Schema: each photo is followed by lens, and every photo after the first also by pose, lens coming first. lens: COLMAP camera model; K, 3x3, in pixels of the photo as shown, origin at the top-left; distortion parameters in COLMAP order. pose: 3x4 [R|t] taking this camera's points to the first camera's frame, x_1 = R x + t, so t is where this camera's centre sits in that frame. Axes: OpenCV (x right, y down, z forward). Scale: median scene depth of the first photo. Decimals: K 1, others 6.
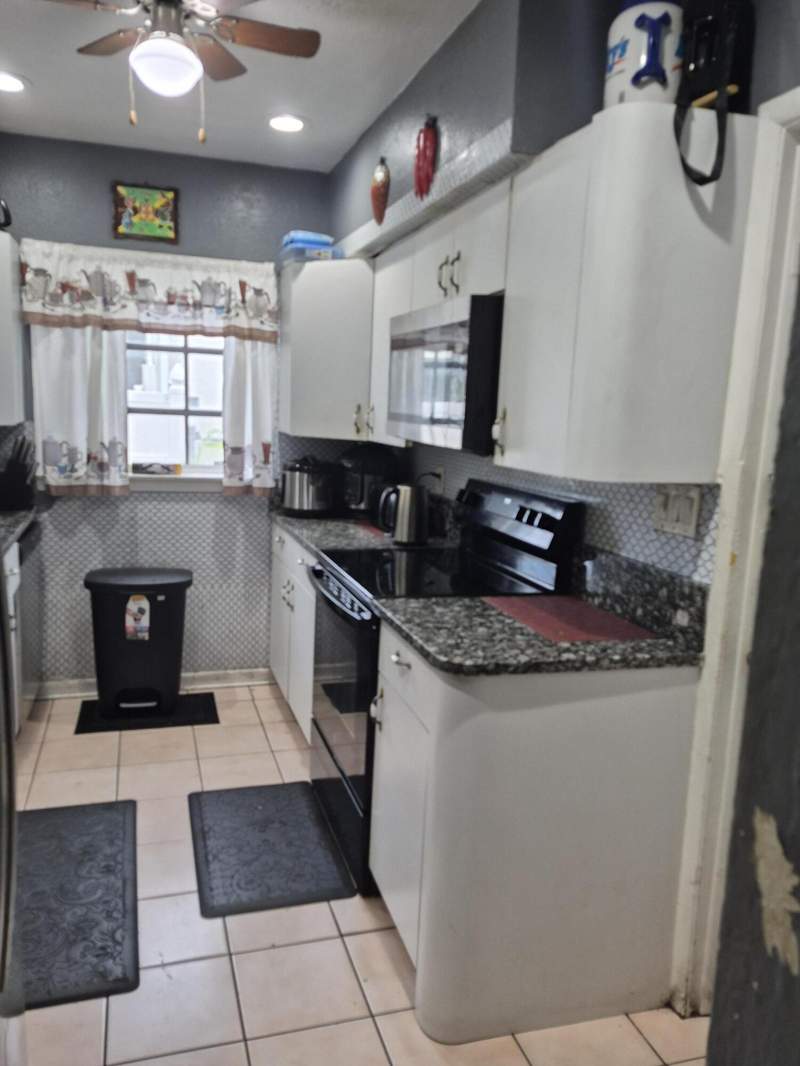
lens RADIAL K [[807.4, 0, 400.0], [0, 807.4, 533.0], [0, 0, 1]] dist [0.116547, -0.140447]
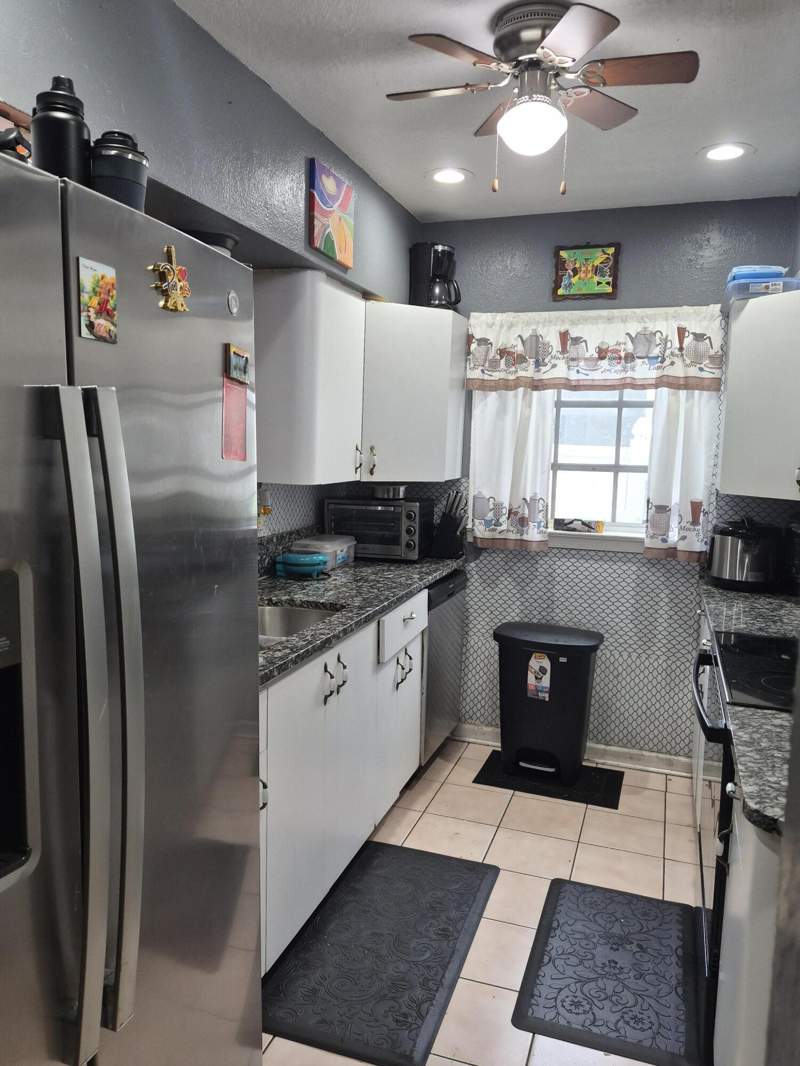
lens RADIAL K [[817.0, 0, 398.3], [0, 817.0, 515.6], [0, 0, 1]] dist [0.115943, -0.157553]
pose [[0.803890, 0.036803, -0.593638, 0.117294], [-0.086062, 0.994778, -0.054872, -0.018846], [0.588518, 0.095200, 0.802859, 0.084970]]
